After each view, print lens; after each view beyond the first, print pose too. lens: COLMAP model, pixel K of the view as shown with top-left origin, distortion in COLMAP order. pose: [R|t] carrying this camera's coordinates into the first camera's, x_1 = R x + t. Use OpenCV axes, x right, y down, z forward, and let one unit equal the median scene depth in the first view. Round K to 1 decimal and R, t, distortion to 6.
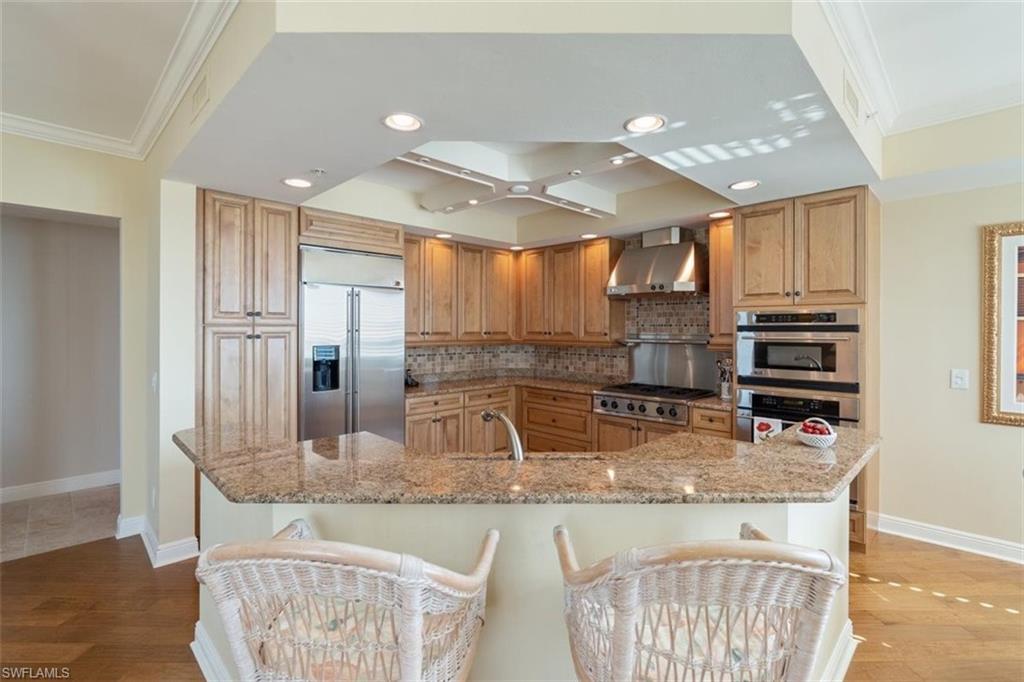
lens RADIAL K [[470.8, 0, 509.2], [0, 470.8, 330.3], [0, 0, 1]] dist [-0.007578, 0.002844]
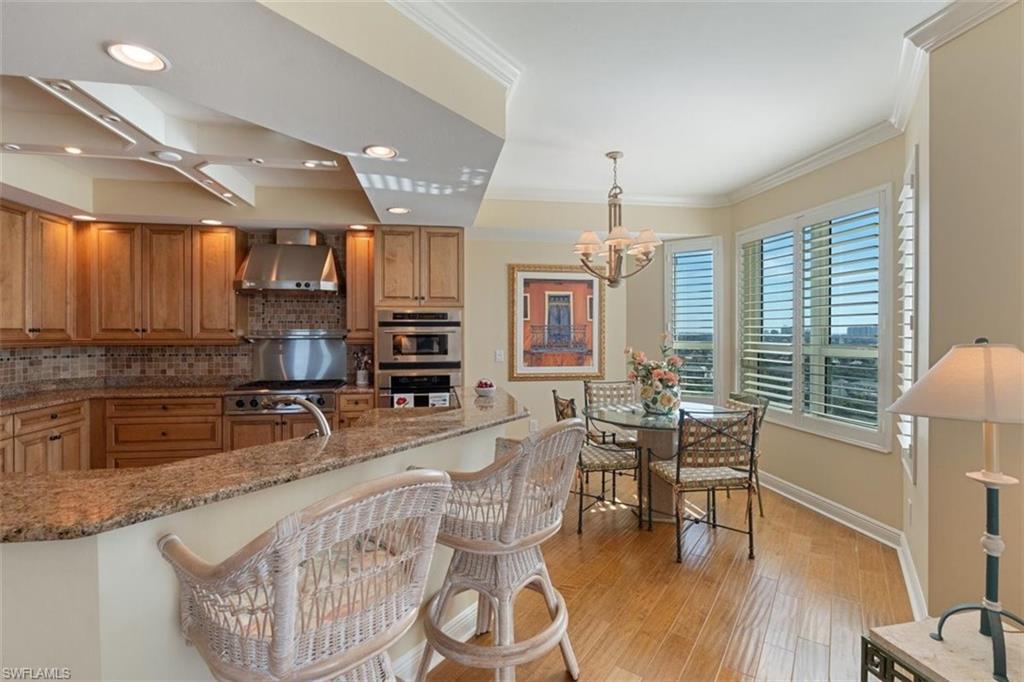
lens RADIAL K [[470.8, 0, 514.0], [0, 470.8, 333.4], [0, 0, 1]] dist [-0.007578, 0.002844]
pose [[0.579980, -0.005282, 0.814614, -0.287990], [0.005289, 0.999982, 0.002719, 0.017779], [-0.814613, 0.002732, 0.579998, 0.006919]]
